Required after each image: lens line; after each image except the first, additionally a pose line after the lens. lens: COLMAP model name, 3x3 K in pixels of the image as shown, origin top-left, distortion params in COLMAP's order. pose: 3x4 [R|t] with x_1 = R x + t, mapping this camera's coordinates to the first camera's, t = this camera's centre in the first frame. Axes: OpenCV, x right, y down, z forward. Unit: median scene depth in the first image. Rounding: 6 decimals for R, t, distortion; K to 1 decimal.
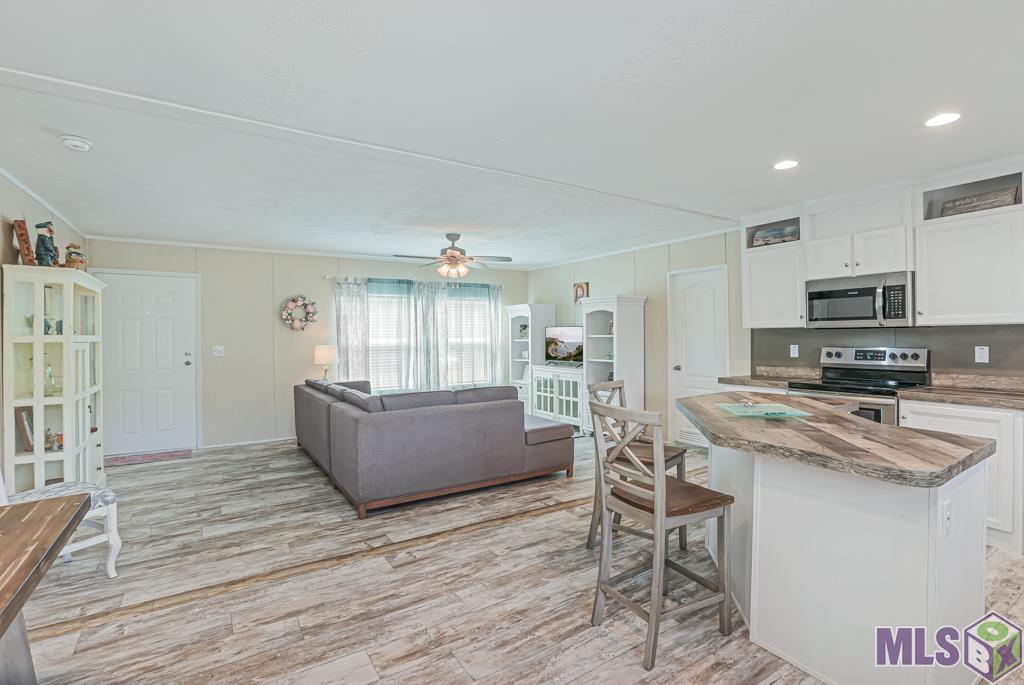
lens RADIAL K [[487.6, 0, 513.6], [0, 487.6, 333.9], [0, 0, 1]] dist [-0.010234, 0.002793]
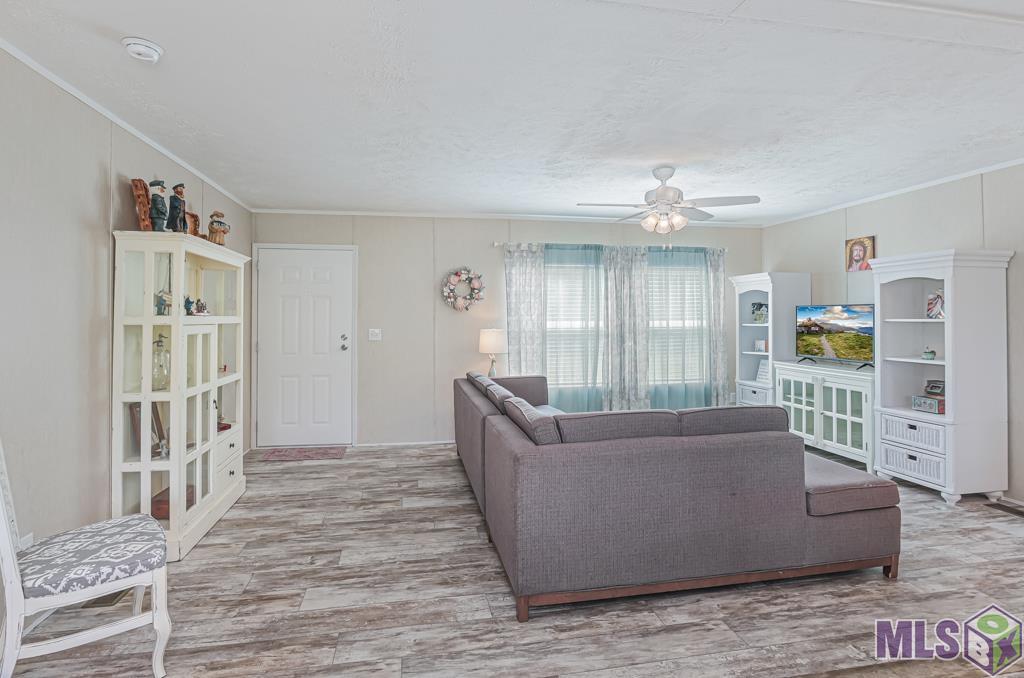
lens RADIAL K [[528.4, 0, 501.5], [0, 528.4, 307.1], [0, 0, 1]] dist [-0.008838, 0.002047]
pose [[0.925079, -0.003203, -0.379762, -0.052237], [-0.003001, 0.999872, -0.015743, 0.000433], [0.379764, 0.015703, 0.924950, 0.232991]]
